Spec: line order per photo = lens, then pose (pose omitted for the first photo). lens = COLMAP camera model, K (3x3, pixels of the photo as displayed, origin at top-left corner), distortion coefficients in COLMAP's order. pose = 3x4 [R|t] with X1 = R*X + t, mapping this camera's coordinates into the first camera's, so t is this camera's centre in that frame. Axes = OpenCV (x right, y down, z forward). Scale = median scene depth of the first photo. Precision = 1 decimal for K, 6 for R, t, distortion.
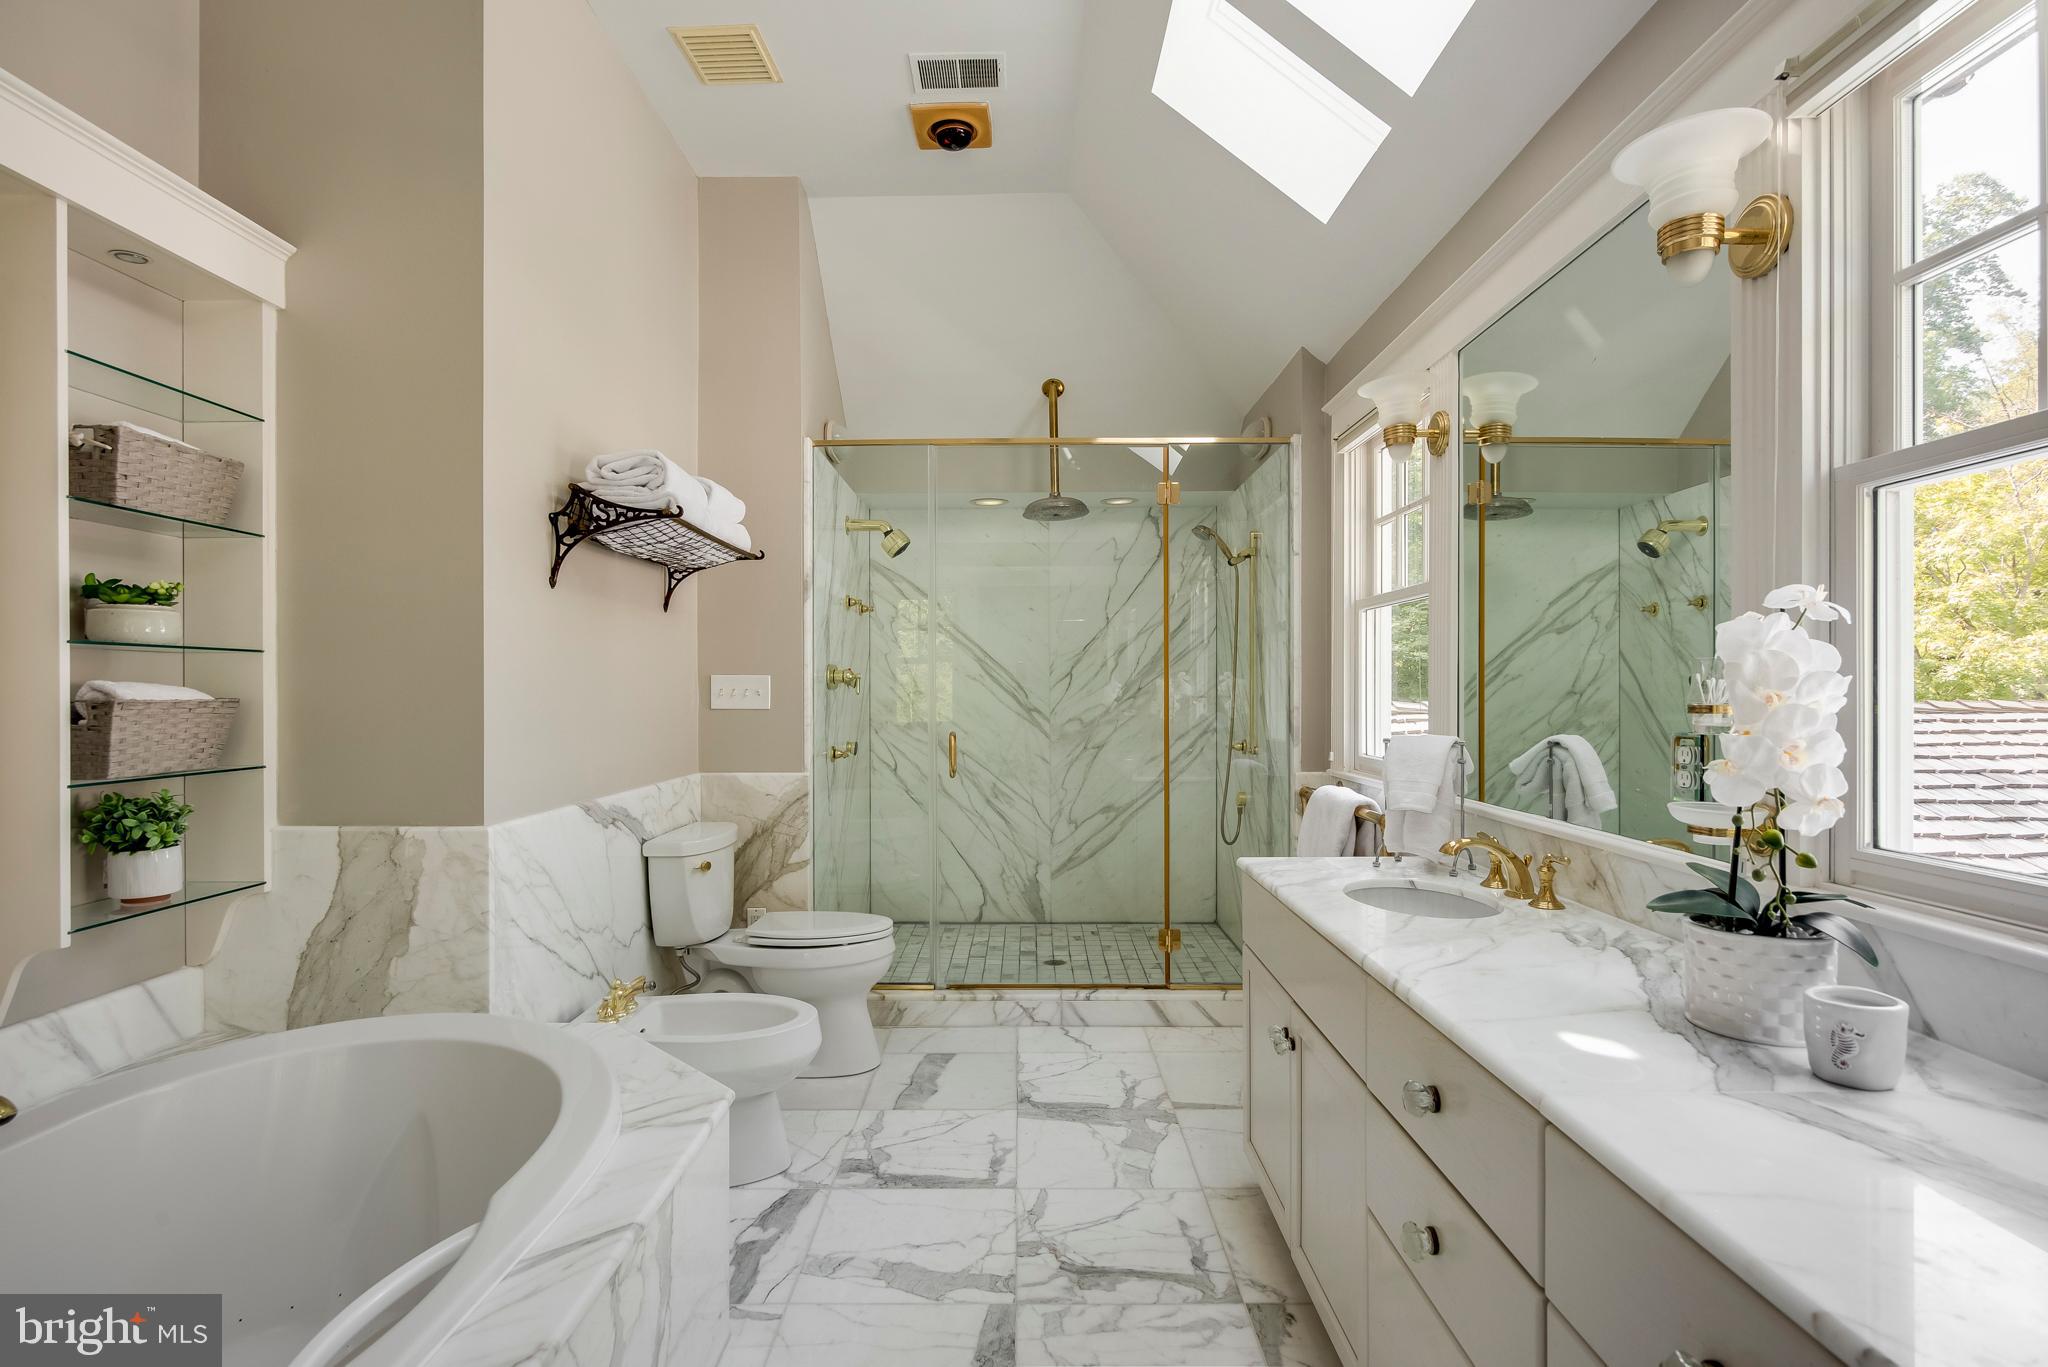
lens RADIAL K [[994.1, 0, 1019.2], [0, 994.1, 691.8], [0, 0, 1]] dist [-0.005247, -0.001233]
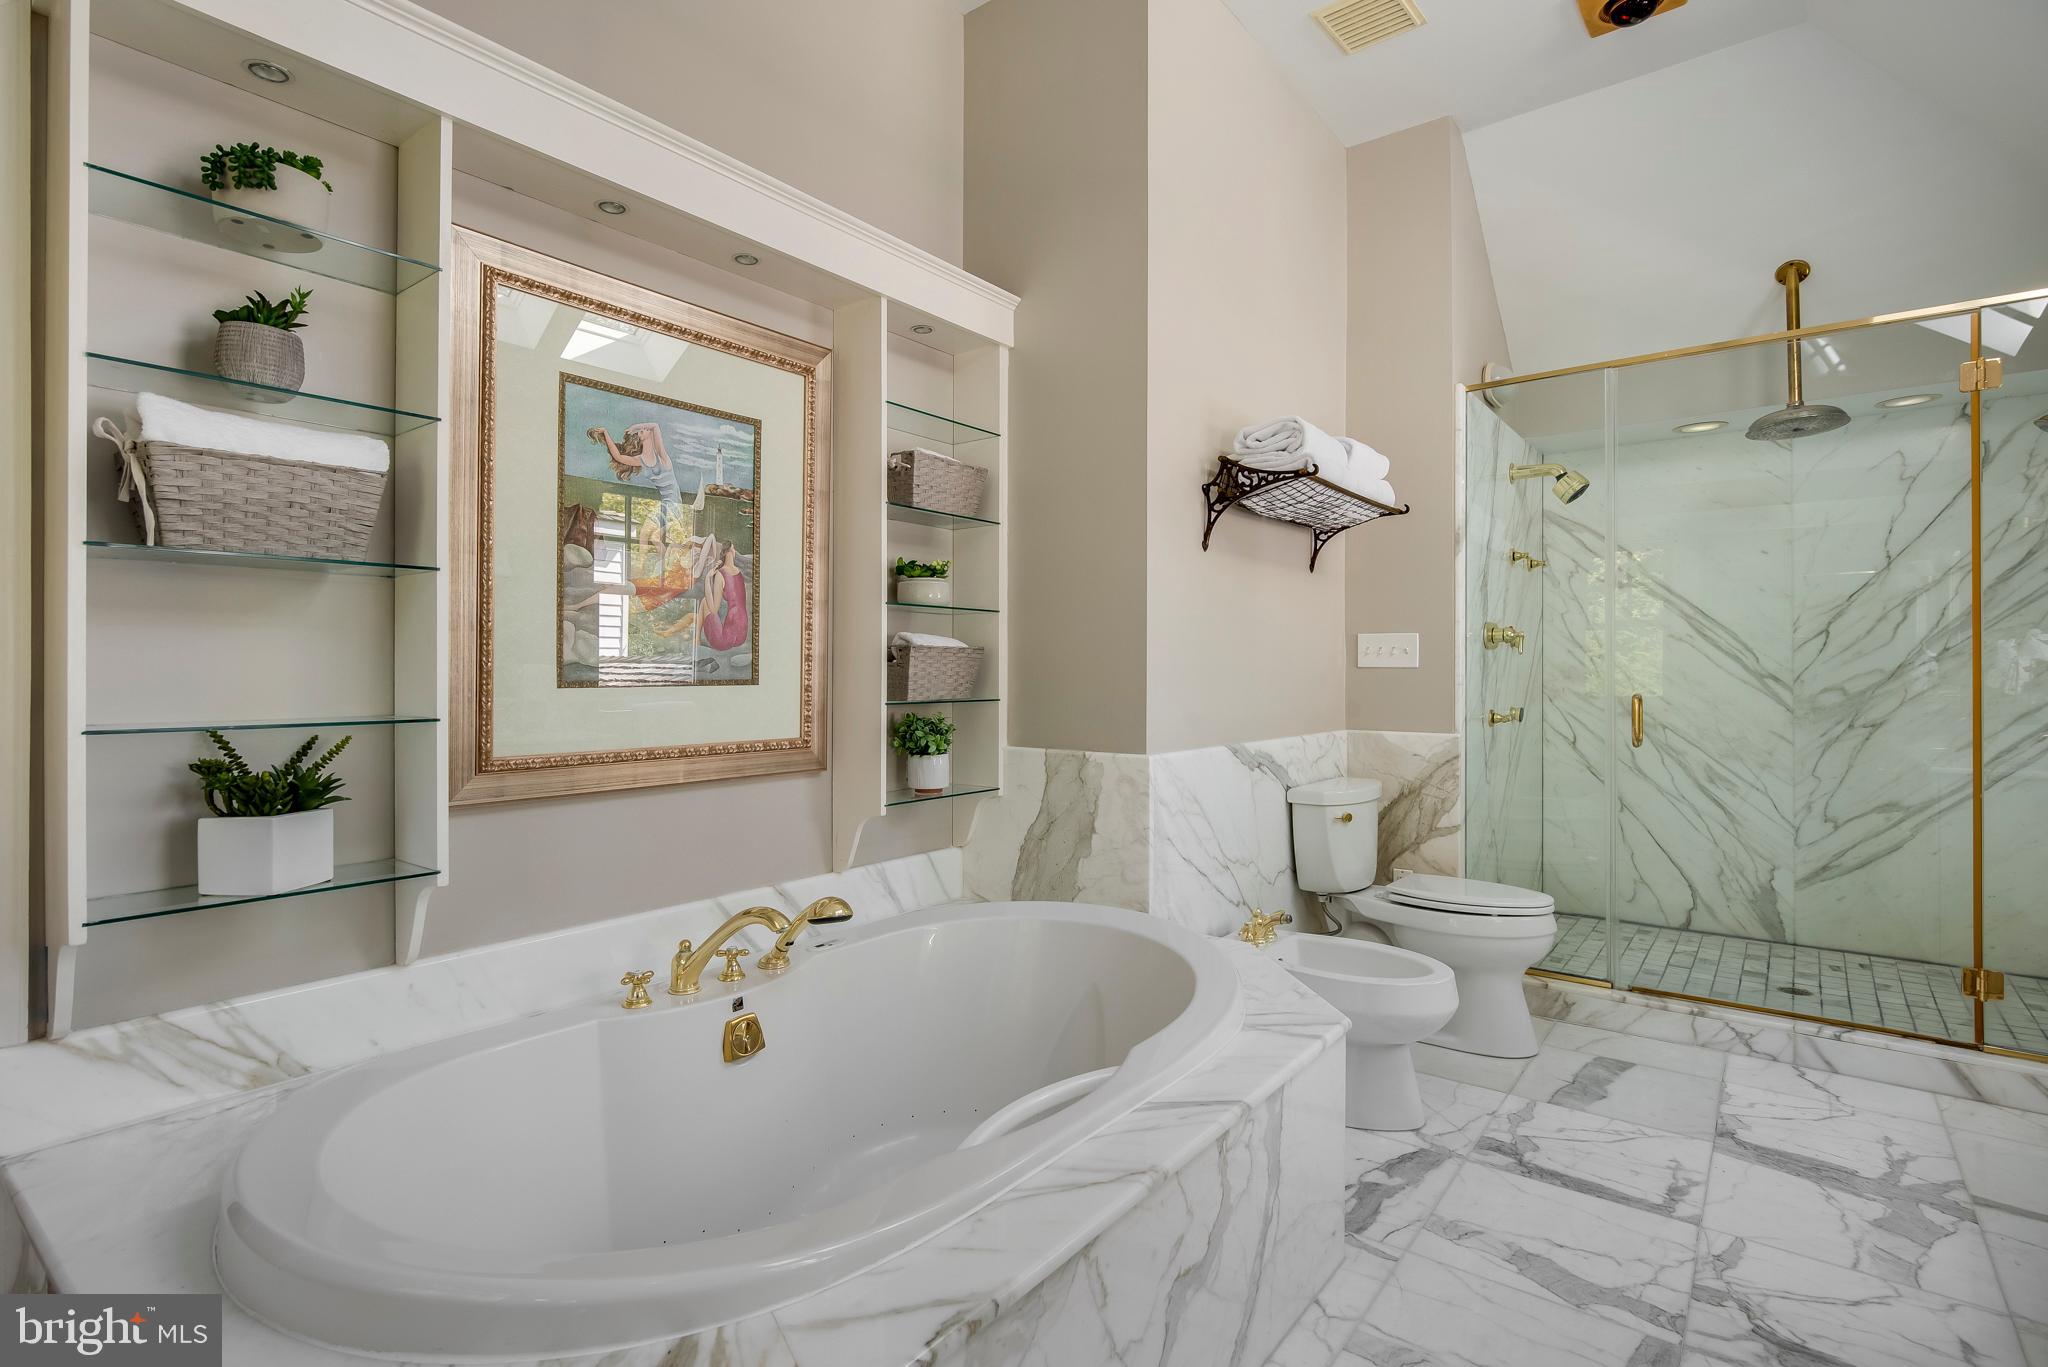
lens RADIAL K [[993.3, 0, 1022.6], [0, 993.3, 664.8], [0, 0, 1]] dist [-0.001427, 0.000465]
pose [[0.792839, -0.000095, -0.609432, 0.049329], [-0.004630, 0.999970, -0.006180, 0.030872], [0.609414, 0.007721, 0.792815, -0.015588]]
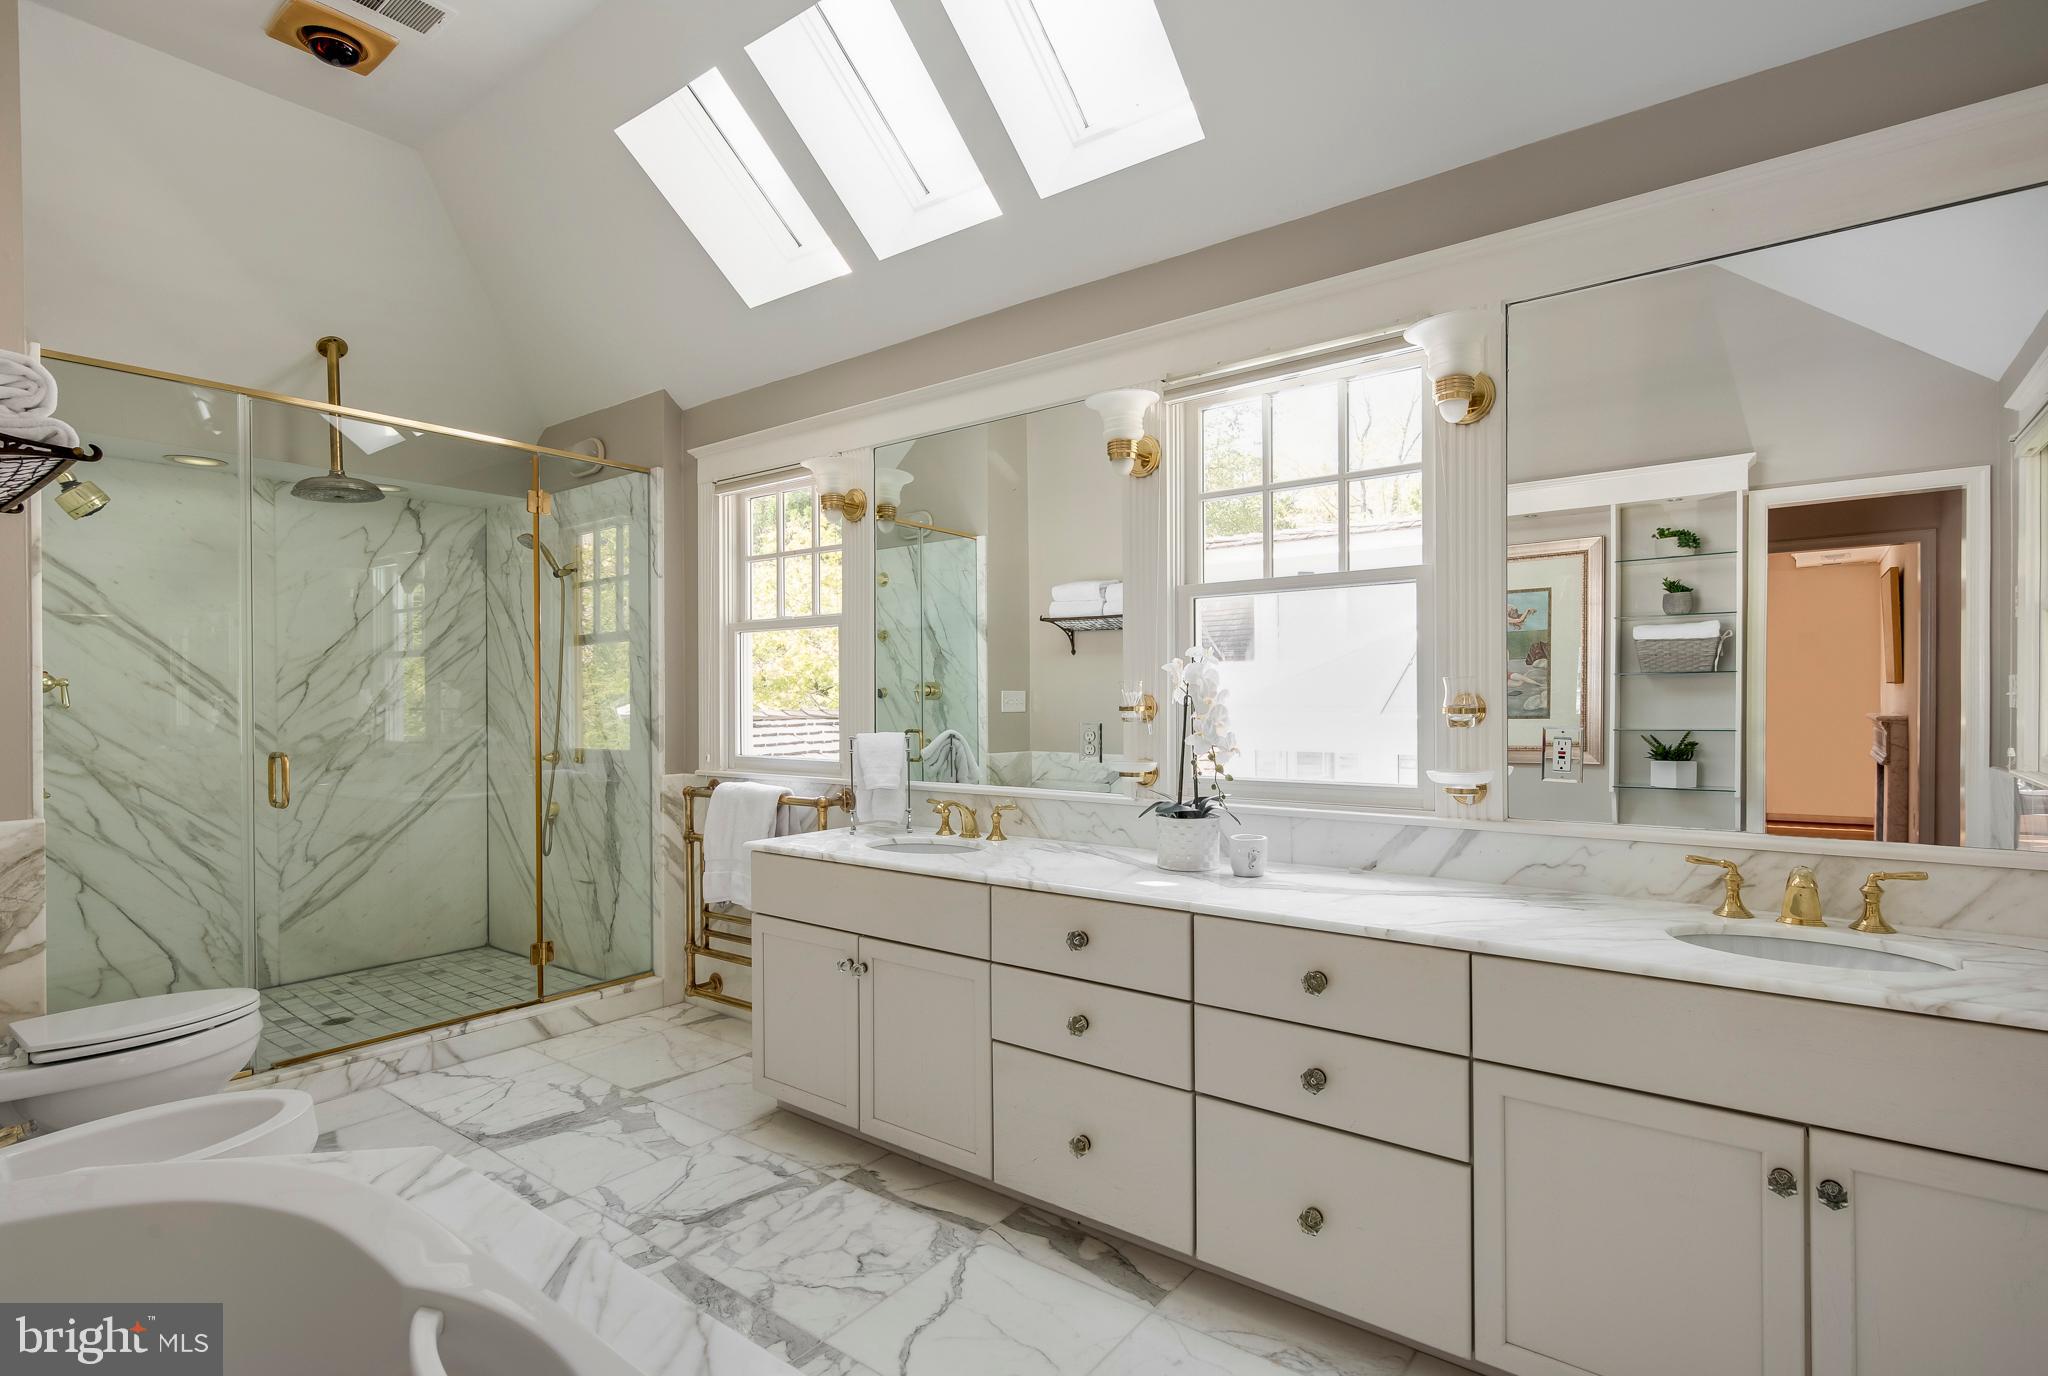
lens RADIAL K [[1001.8, 0, 1017.9], [0, 1001.8, 697.3], [0, 0, 1]] dist [-0.000494, -0.000285]
pose [[0.602655, 0.000735, 0.798002, -0.491849], [0.004755, 0.999979, -0.004512, 0.002310], [-0.797988, 0.006513, 0.602638, 0.025328]]
